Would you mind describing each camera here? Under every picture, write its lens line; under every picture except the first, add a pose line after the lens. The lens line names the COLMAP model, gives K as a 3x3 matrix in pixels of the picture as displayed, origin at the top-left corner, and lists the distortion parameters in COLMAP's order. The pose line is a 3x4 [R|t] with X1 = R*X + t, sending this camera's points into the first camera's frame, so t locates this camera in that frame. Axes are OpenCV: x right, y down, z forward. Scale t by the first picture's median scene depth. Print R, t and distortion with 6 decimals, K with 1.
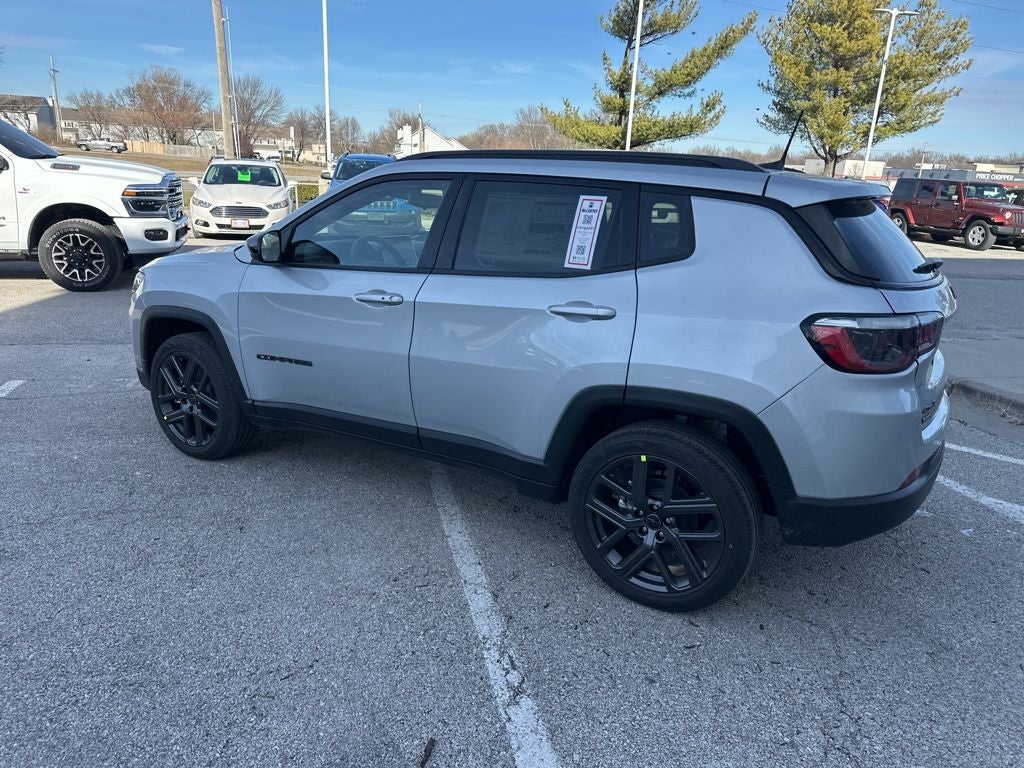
lens RADIAL K [[724.1, 0, 514.6], [0, 724.1, 376.4], [0, 0, 1]] dist [0.038866, -0.042360]
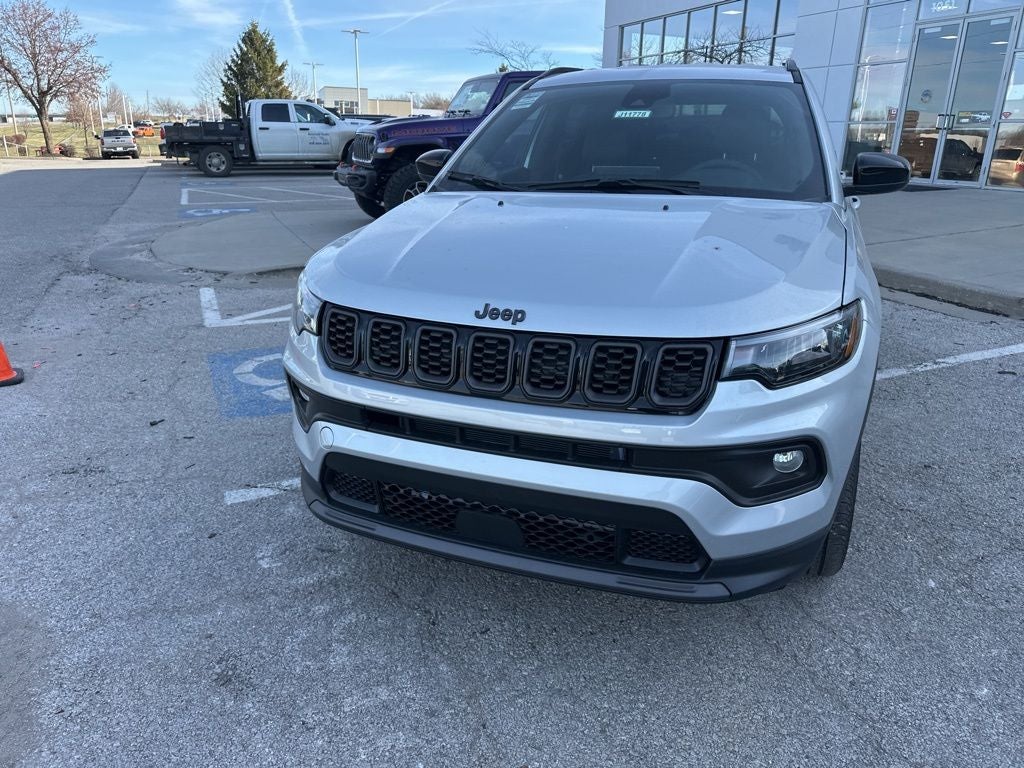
lens RADIAL K [[725.7, 0, 511.6], [0, 725.7, 374.7], [0, 0, 1]] dist [0.024976, -0.029791]
pose [[-0.164421, -0.357411, 0.919360, -1.003043], [0.253075, 0.885561, 0.389532, -0.363194], [-0.953372, 0.296714, -0.055154, 1.368650]]
